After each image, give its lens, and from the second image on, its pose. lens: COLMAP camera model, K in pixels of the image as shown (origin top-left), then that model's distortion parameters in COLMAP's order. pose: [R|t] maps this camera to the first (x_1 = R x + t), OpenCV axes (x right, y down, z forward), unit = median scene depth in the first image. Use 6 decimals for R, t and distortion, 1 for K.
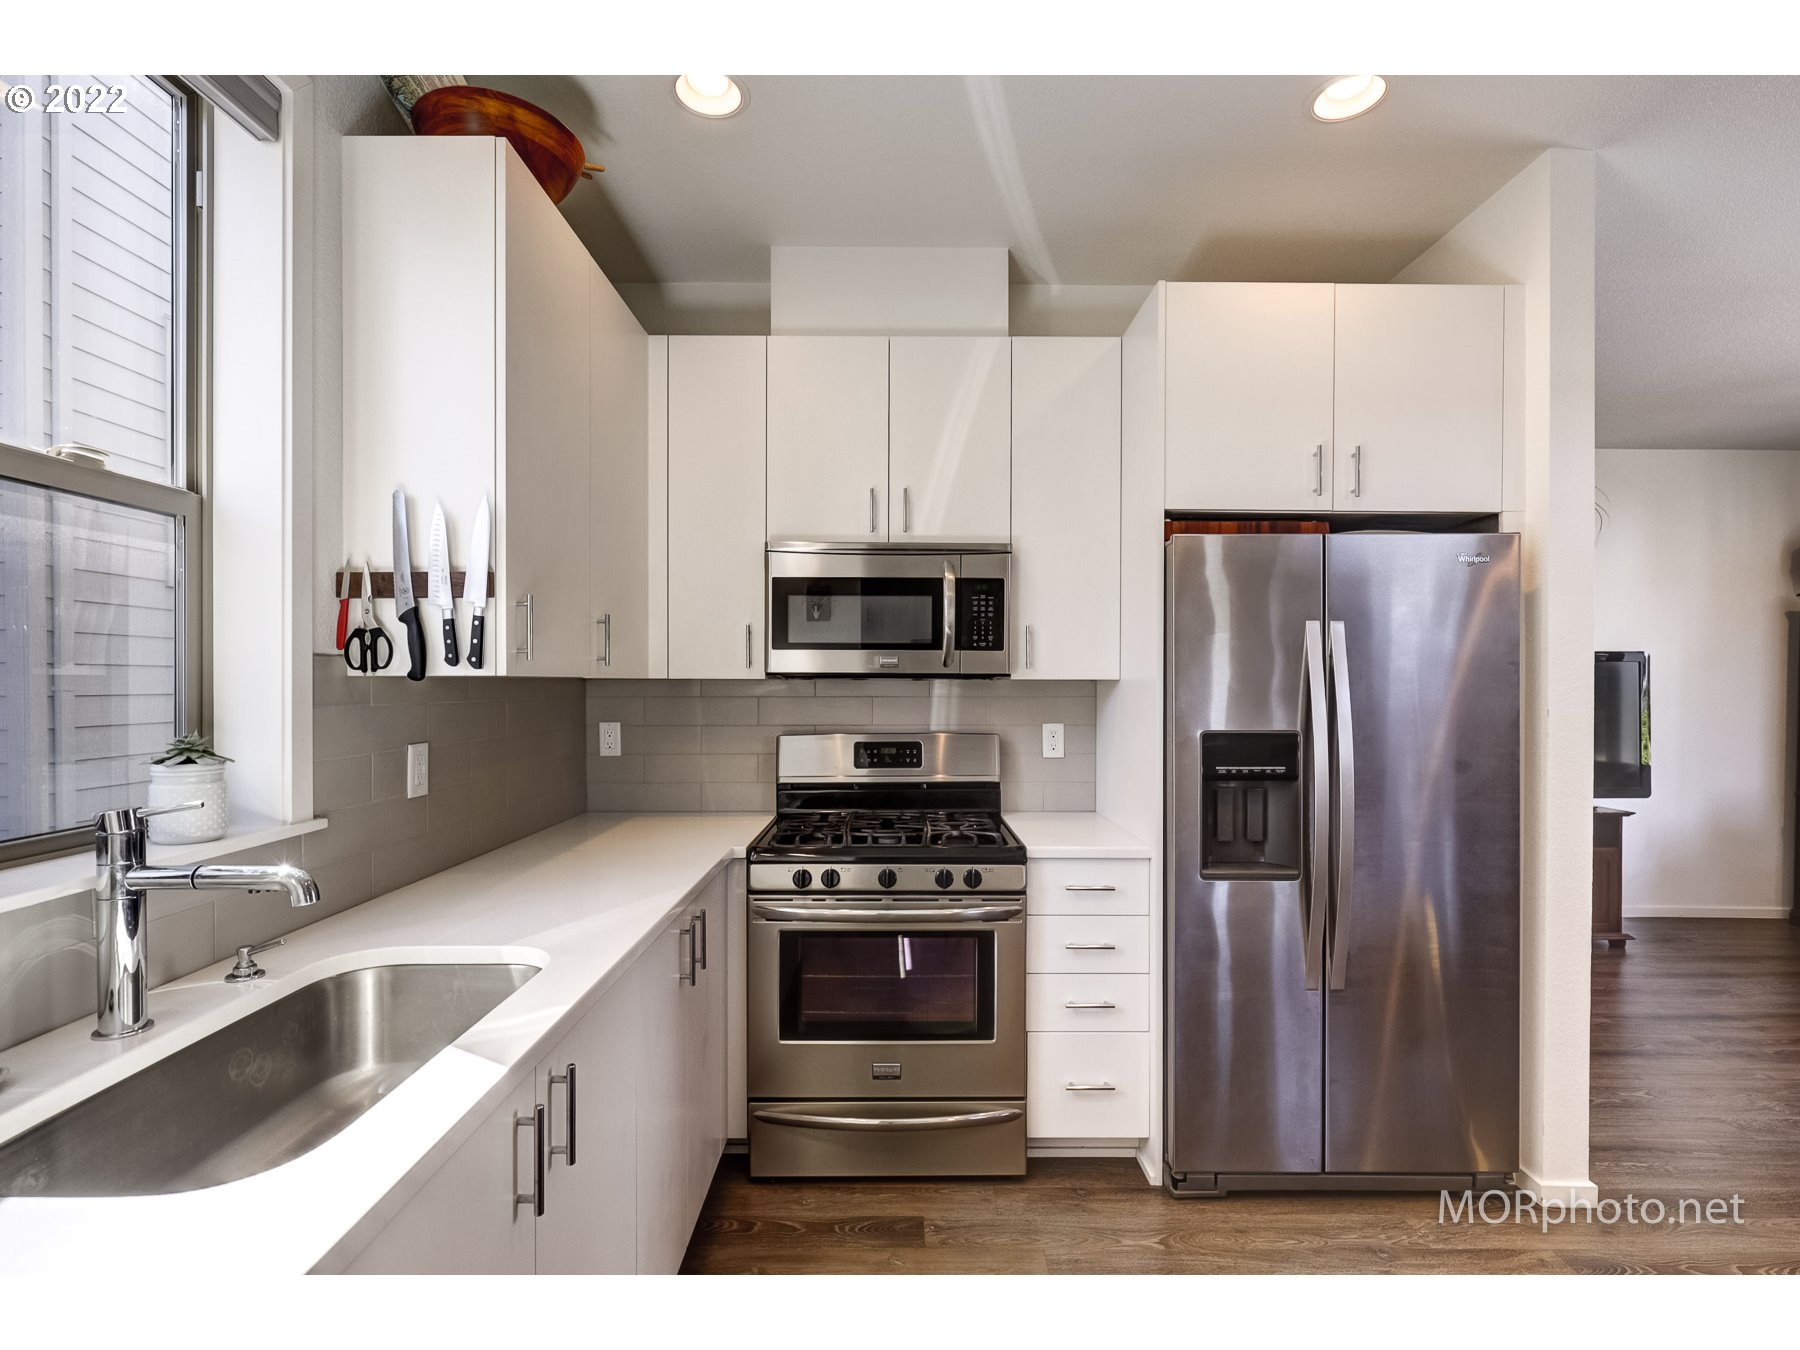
lens RADIAL K [[861.3, 0, 877.7], [0, 861.3, 685.1], [0, 0, 1]] dist [0.002530, 0.000453]
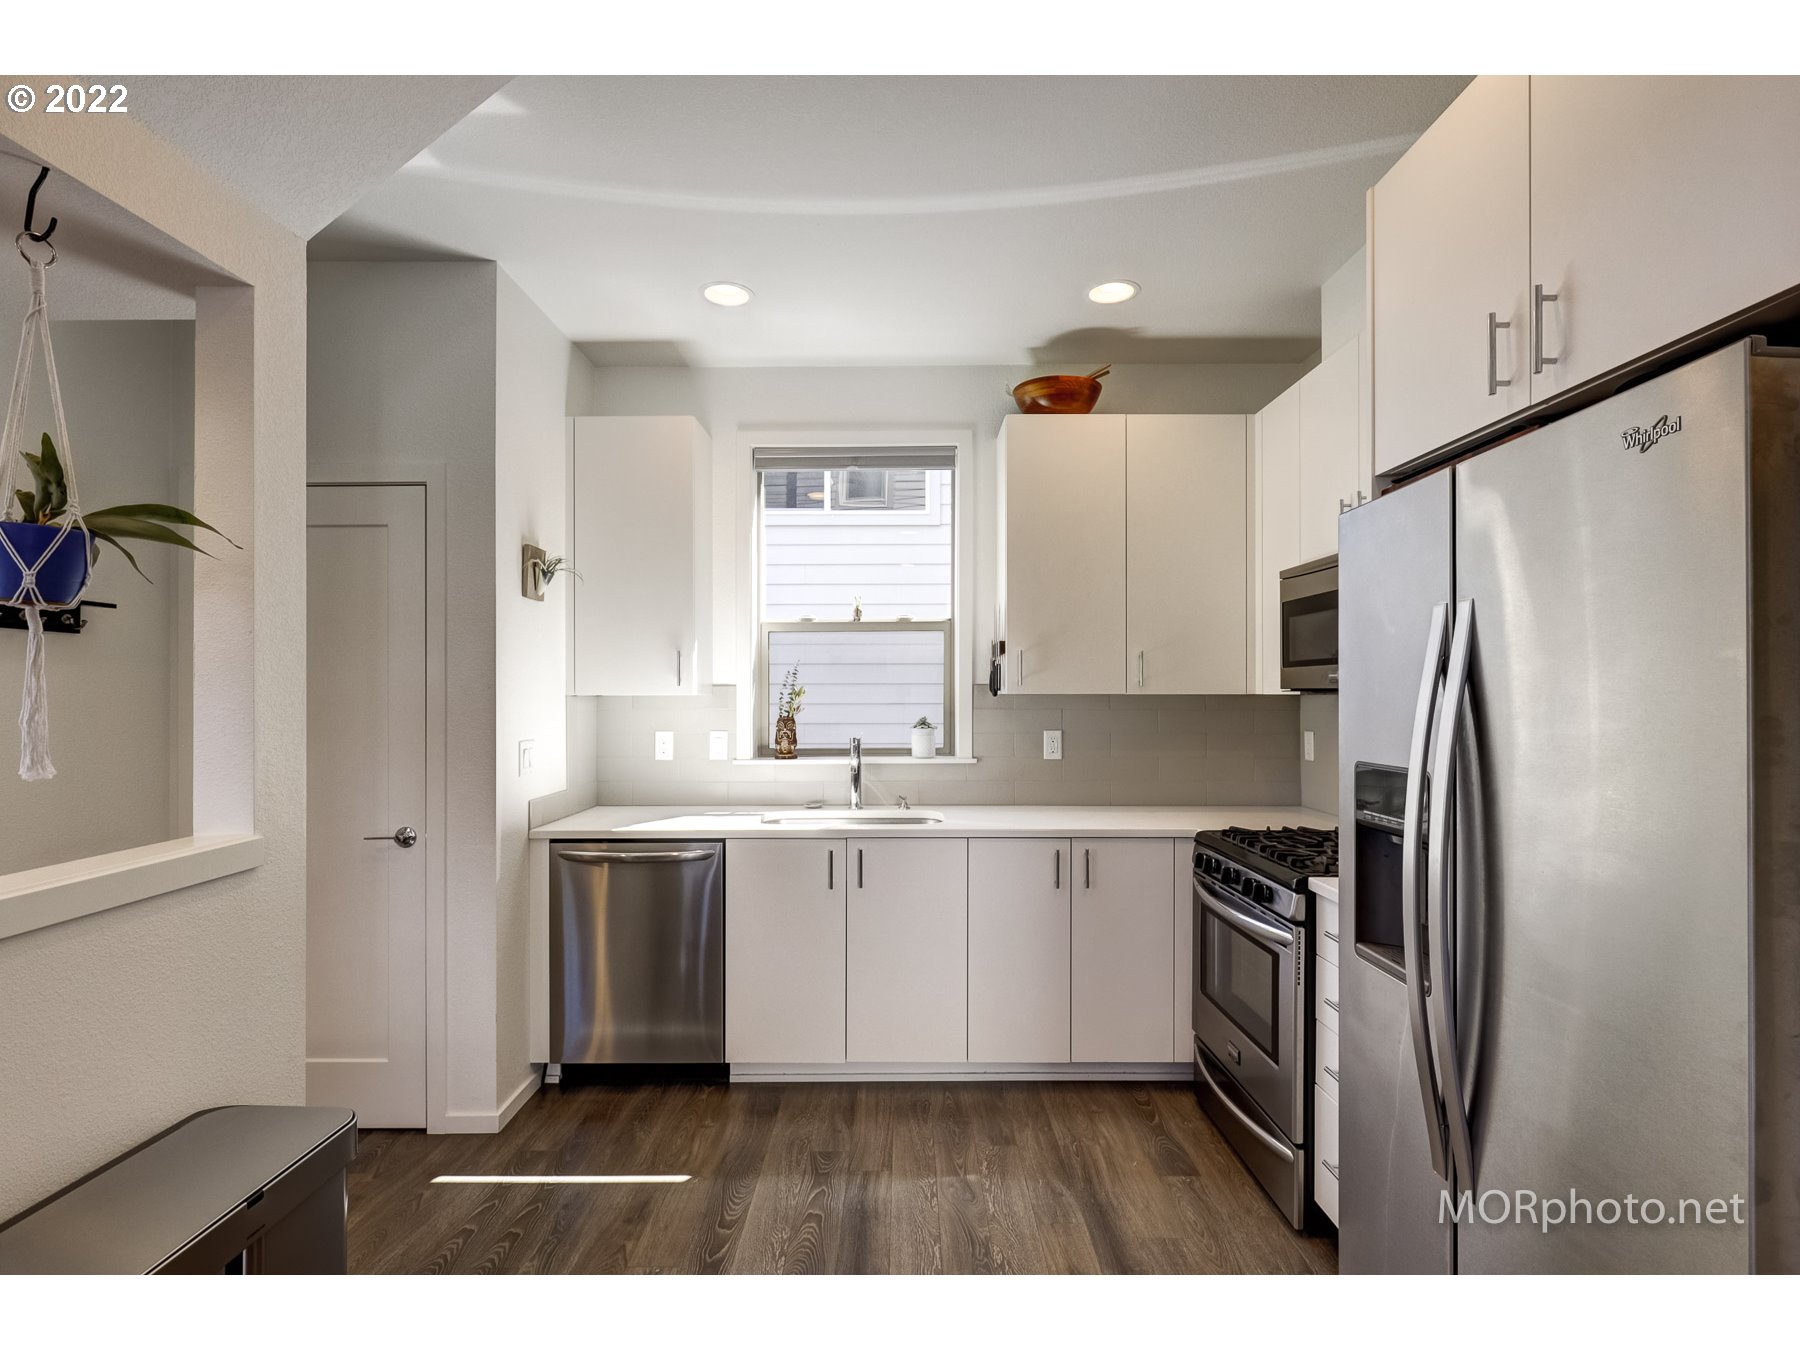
lens RADIAL K [[895.0, 0, 878.4], [0, 895.0, 684.3], [0, 0, 1]] dist [0.001267, 0.000846]
pose [[-0.039424, -0.012824, -0.999140, 1.180788], [-0.003802, 0.999912, -0.012684, -0.004563], [0.999215, 0.003299, -0.039469, 0.596975]]
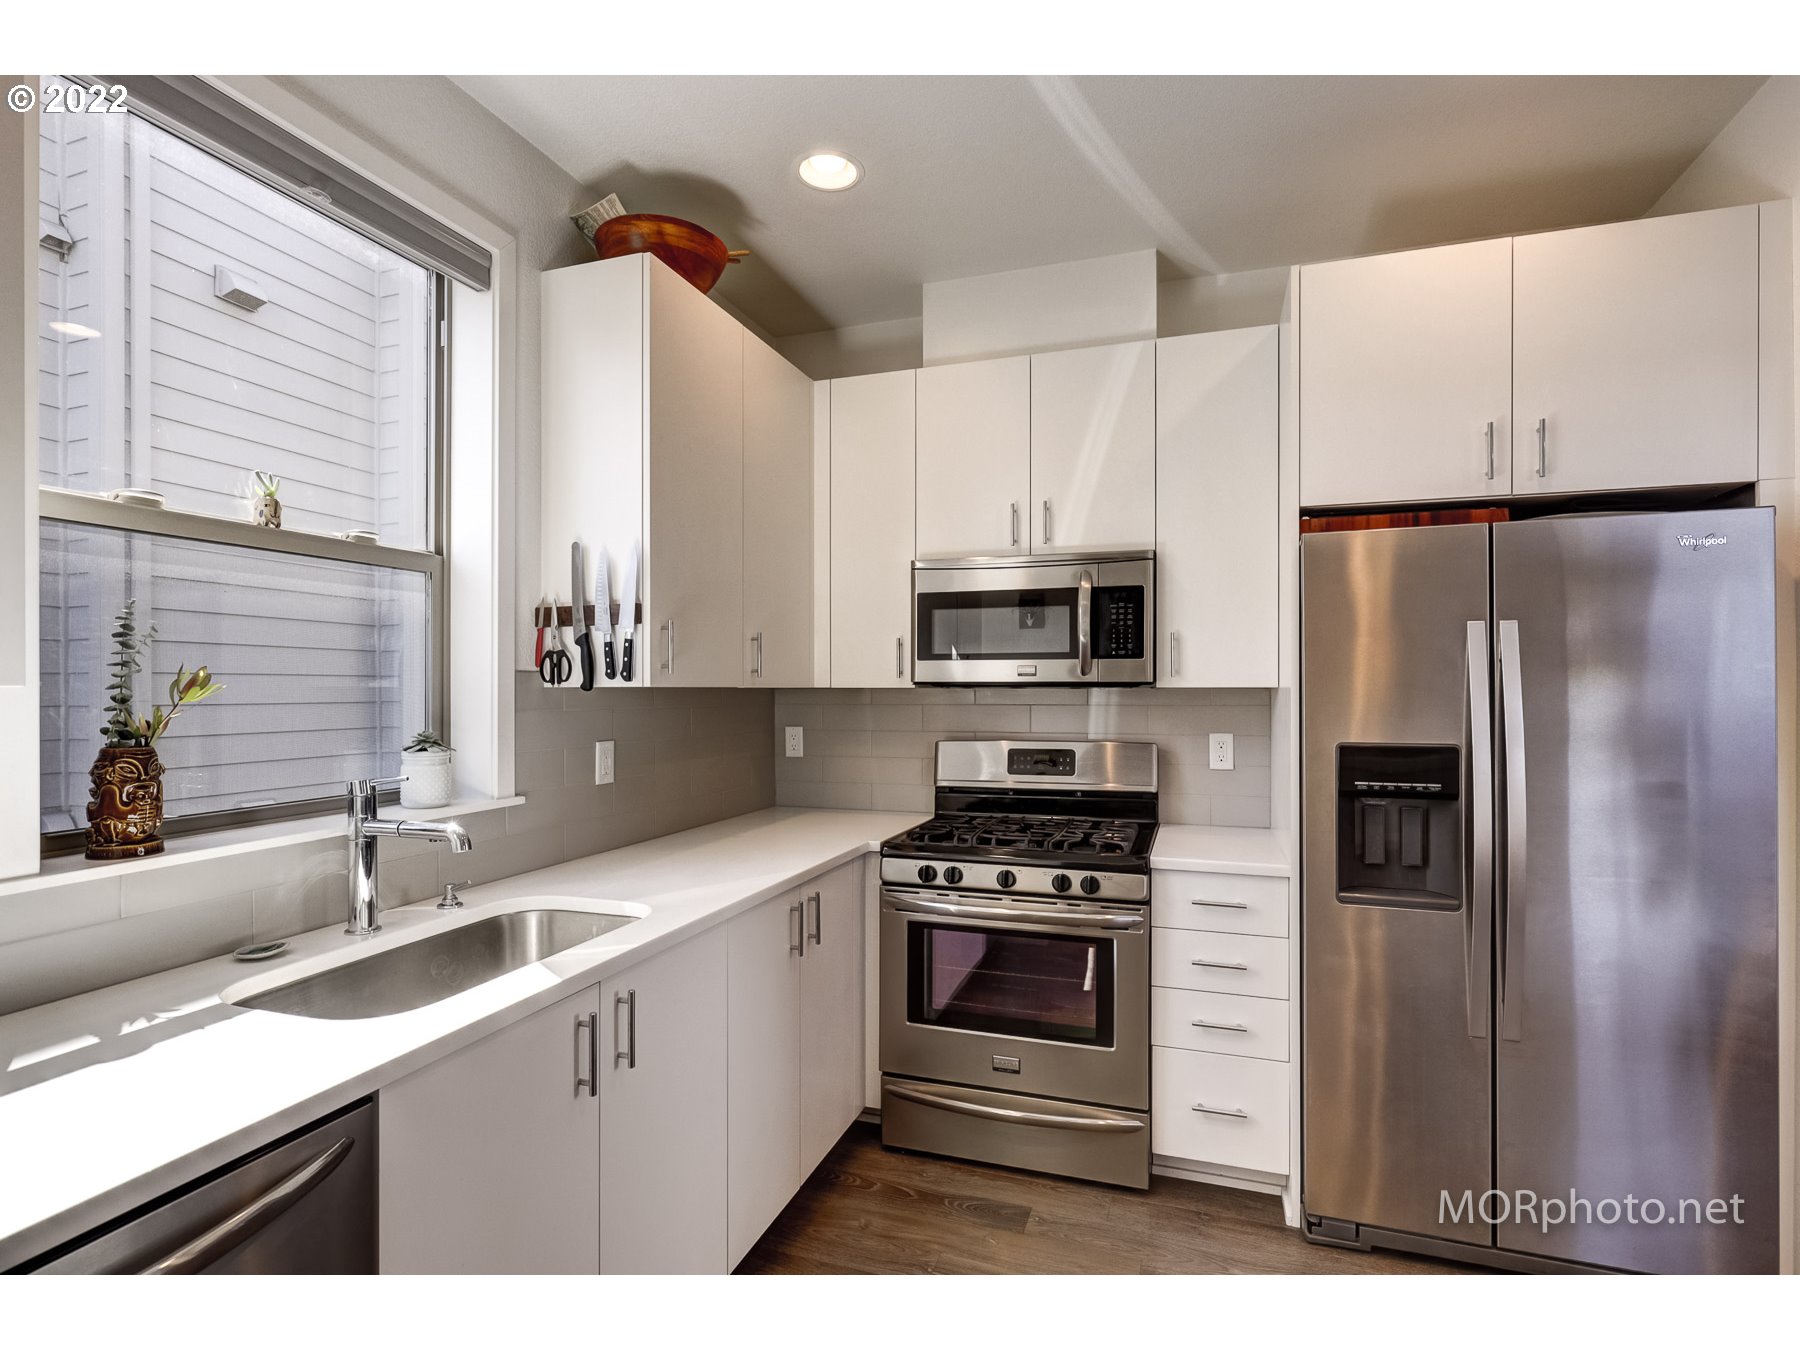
lens RADIAL K [[895.0, 0, 883.5], [0, 895.0, 683.8], [0, 0, 1]] dist [0.001267, 0.000846]
pose [[0.944174, -0.003984, -0.329422, 0.230256], [0.001238, 0.999963, -0.008543, -0.002940], [0.329444, 0.007658, 0.944144, -0.073983]]
